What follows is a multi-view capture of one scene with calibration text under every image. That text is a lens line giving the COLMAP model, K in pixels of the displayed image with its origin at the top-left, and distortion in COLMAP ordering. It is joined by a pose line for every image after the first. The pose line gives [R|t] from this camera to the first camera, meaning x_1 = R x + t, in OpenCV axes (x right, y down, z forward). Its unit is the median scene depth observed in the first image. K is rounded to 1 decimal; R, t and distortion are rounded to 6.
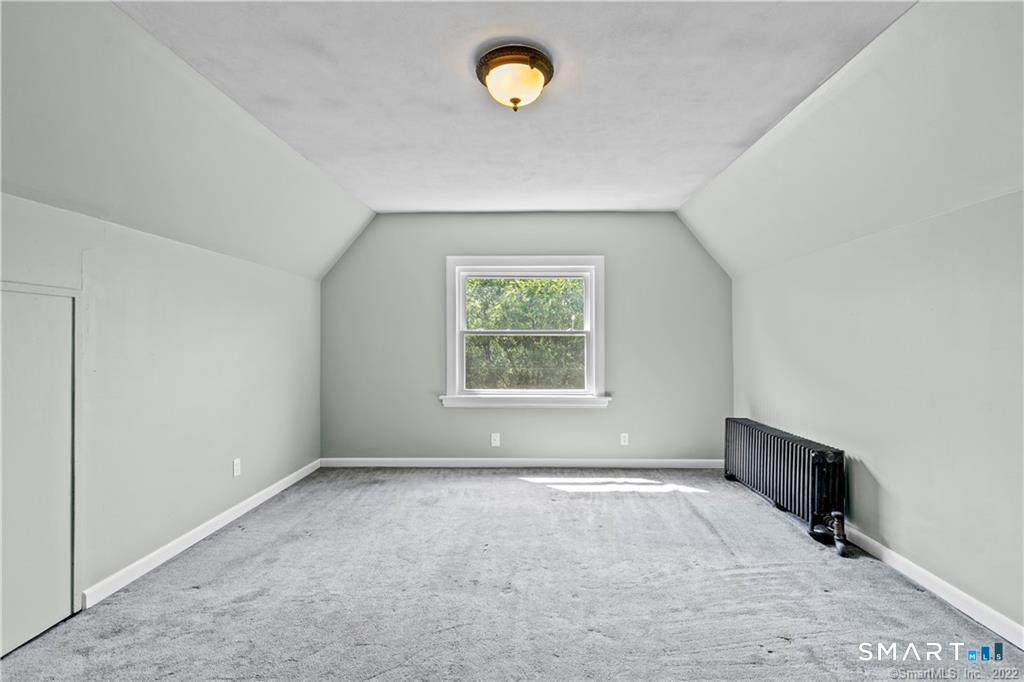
lens RADIAL K [[461.6, 0, 513.3], [0, 461.6, 334.7], [0, 0, 1]] dist [0.000064, -0.000867]
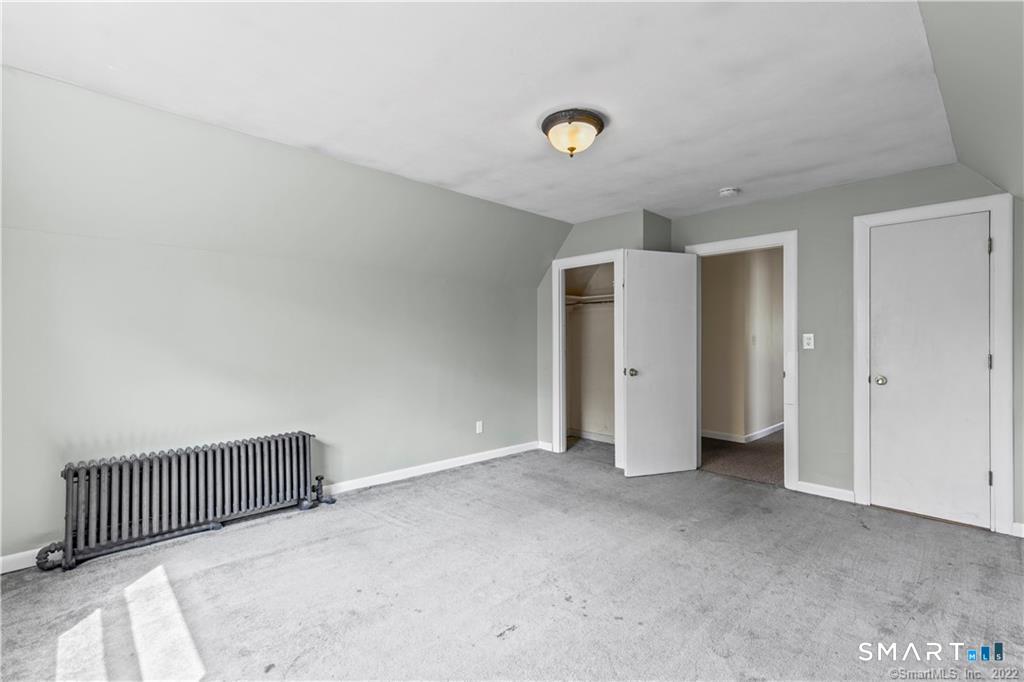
lens RADIAL K [[461.6, 0, 513.3], [0, 461.6, 334.7], [0, 0, 1]] dist [0.000064, -0.000867]
pose [[-0.706913, -0.000494, 0.707301, -0.655699], [-0.014901, 0.999788, -0.014195, -0.001785], [-0.707144, -0.020574, -0.706770, 1.697090]]
